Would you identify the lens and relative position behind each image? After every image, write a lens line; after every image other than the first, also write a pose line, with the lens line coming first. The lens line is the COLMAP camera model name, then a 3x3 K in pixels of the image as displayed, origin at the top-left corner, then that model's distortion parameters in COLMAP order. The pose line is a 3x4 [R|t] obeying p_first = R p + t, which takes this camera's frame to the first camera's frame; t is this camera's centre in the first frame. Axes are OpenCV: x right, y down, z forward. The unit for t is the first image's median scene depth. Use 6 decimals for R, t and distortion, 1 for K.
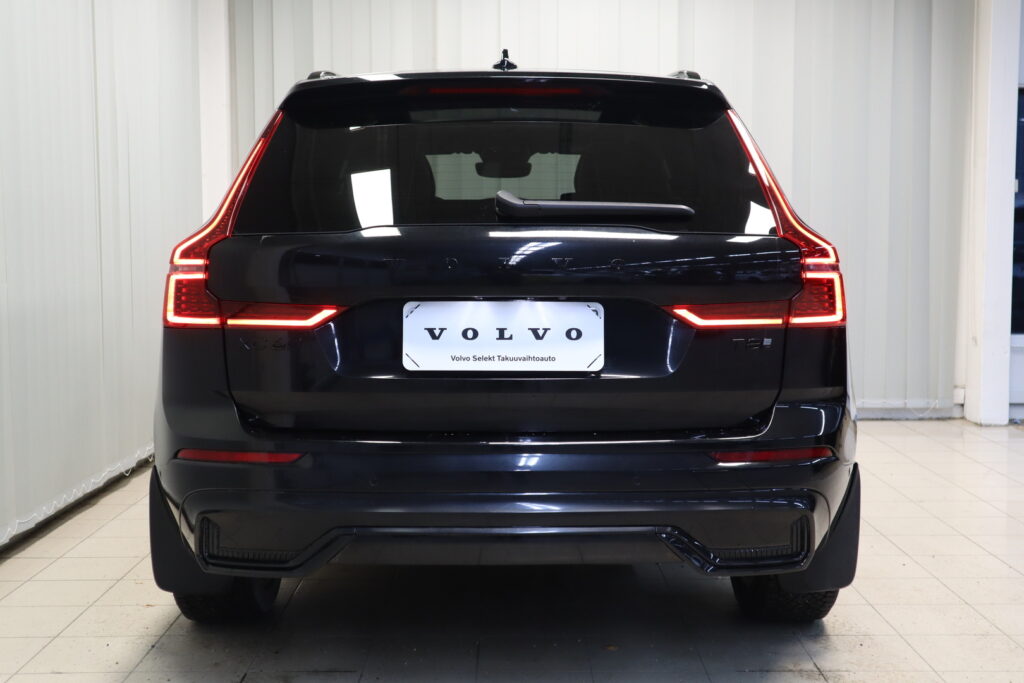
lens RADIAL K [[1264.9, 0, 510.2], [0, 1264.9, 345.3], [0, 0, 1]] dist [0.039592, 0.000000]
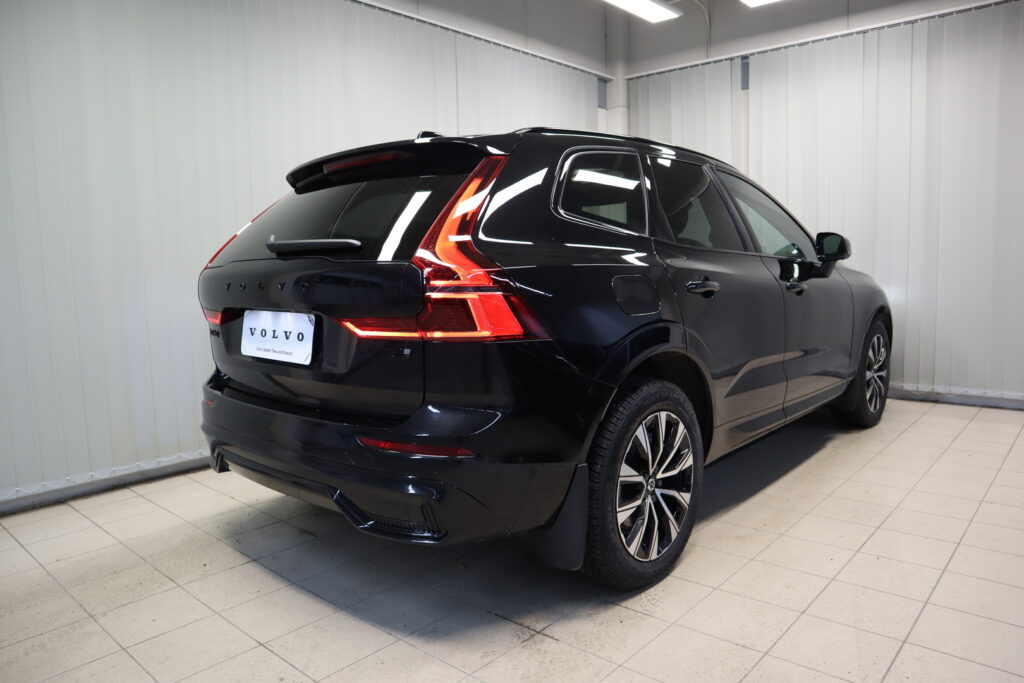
lens RADIAL K [[708.1, 0, 521.2], [0, 708.1, 338.6], [0, 0, 1]] dist [-0.089057, 0.002039]
pose [[0.748174, 0.055651, -0.661165, 0.724664], [-0.026290, 0.998180, 0.054268, -0.054026], [0.662982, -0.023220, 0.748275, 0.585698]]
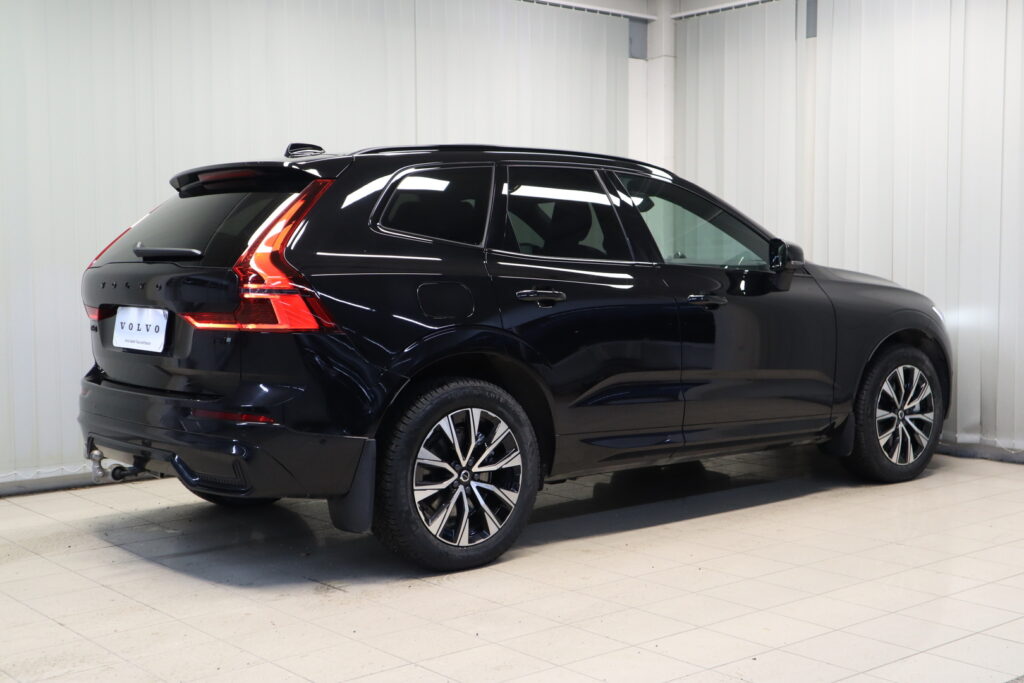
lens RADIAL K [[1264.9, 0, 508.8], [0, 1264.9, 330.2], [0, 0, 1]] dist [0.039592, 0.000000]
pose [[0.639654, 0.039865, -0.767628, 1.569247], [-0.052038, 0.998609, 0.008498, -0.044271], [0.766899, 0.034510, 0.640839, 0.303675]]
